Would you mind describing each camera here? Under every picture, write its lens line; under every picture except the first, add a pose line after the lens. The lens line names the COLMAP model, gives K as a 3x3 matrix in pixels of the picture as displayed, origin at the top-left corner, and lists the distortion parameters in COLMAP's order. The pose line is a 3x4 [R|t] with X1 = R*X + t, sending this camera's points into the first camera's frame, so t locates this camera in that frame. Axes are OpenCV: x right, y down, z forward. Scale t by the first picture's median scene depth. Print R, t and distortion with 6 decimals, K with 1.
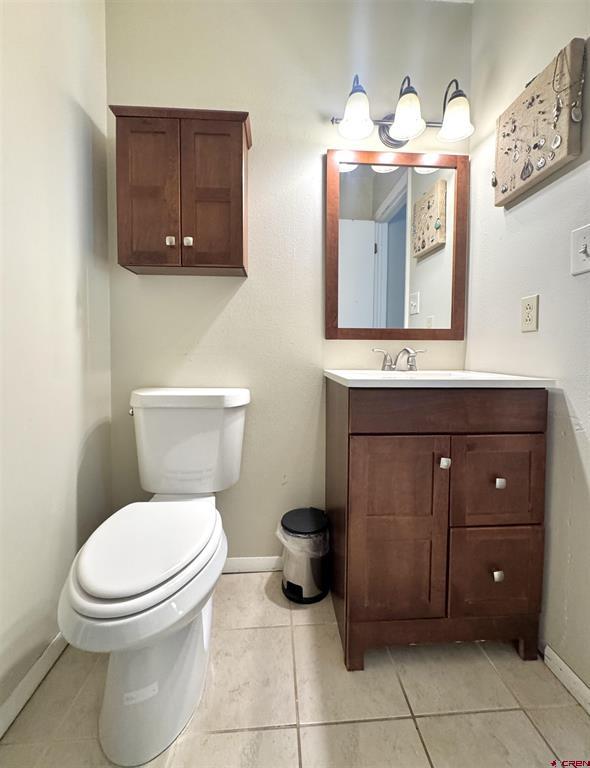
lens RADIAL K [[321.4, 0, 298.7], [0, 321.4, 365.6], [0, 0, 1]] dist [-0.003017, -0.000449]
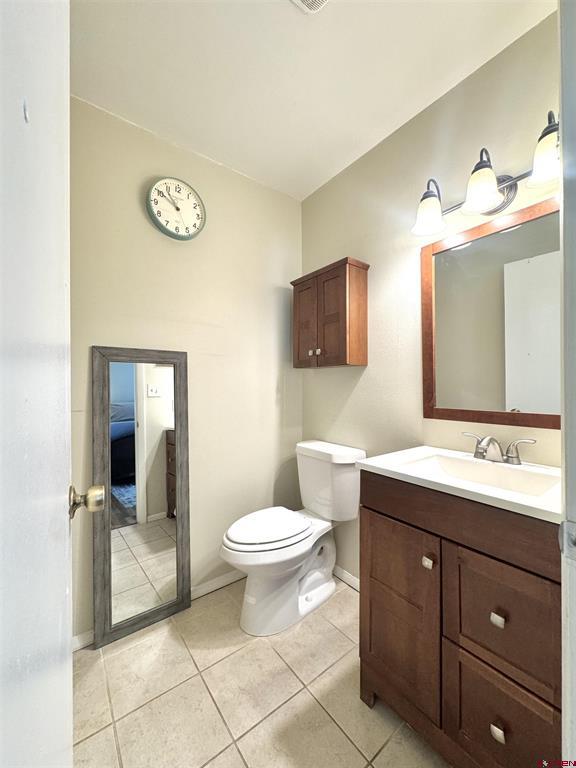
lens RADIAL K [[312.2, 0, 296.0], [0, 312.2, 385.2], [0, 0, 1]] dist [-0.001702, -0.000118]
pose [[0.554143, -0.003830, -0.832413, 0.875875], [-0.028176, 0.999330, -0.023355, -0.187704], [0.831944, 0.036397, 0.553664, 0.071000]]
